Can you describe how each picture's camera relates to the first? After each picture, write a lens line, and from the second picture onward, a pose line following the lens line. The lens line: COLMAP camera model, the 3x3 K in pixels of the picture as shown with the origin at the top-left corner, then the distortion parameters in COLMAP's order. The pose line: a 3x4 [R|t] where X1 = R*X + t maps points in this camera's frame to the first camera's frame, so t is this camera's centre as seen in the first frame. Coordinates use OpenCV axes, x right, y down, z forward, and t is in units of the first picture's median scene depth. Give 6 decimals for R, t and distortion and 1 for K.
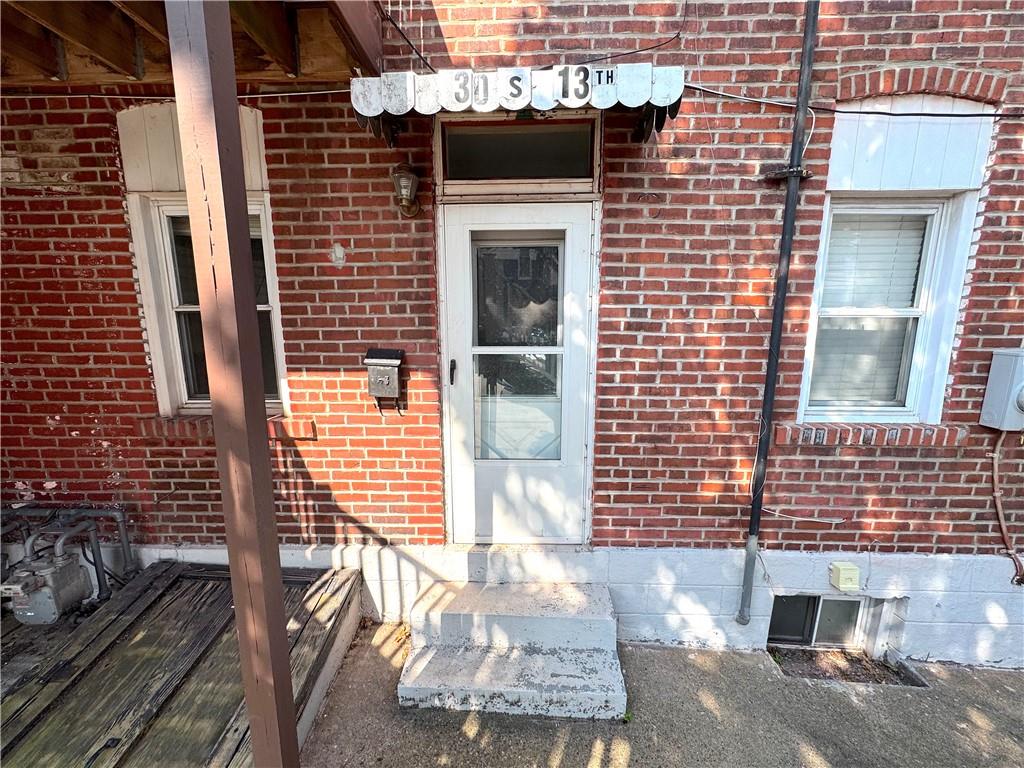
lens RADIAL K [[408.0, 0, 510.3], [0, 408.0, 384.0], [0, 0, 1]] dist [-0.000890, -0.000384]
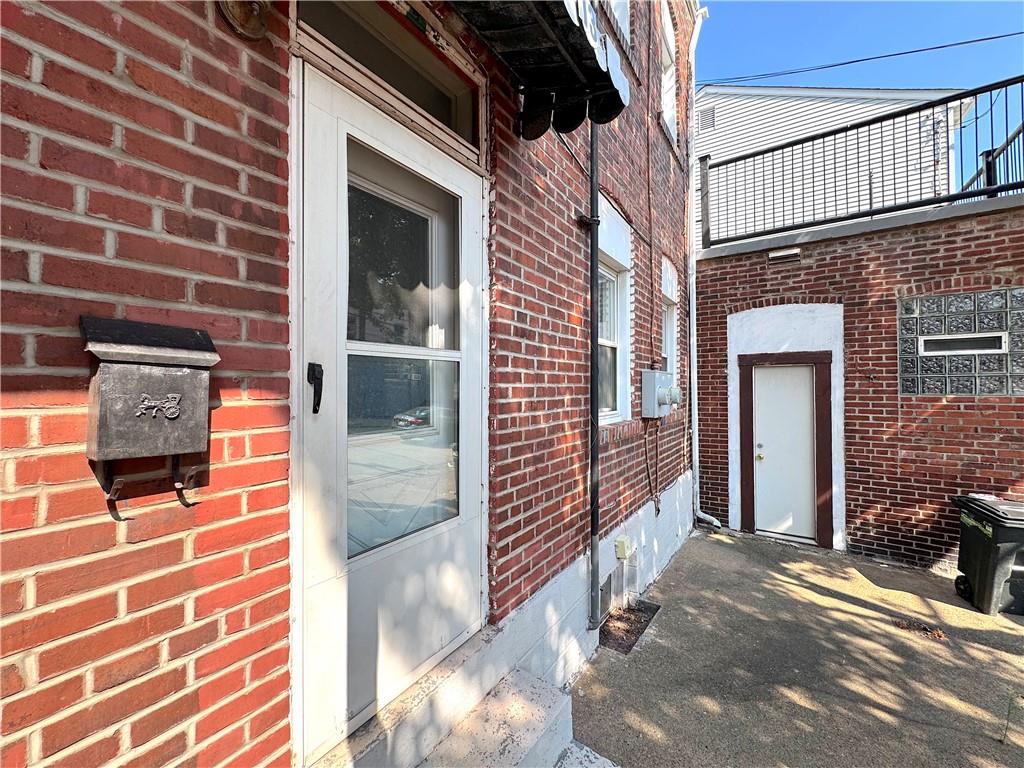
lens RADIAL K [[408.0, 0, 510.3], [0, 408.0, 384.0], [0, 0, 1]] dist [-0.000890, -0.000384]
pose [[0.541345, 0.001291, 0.840800, -0.430895], [0.140238, 0.985852, -0.091806, 0.044953], [-0.829023, 0.167611, 0.533505, 0.546731]]
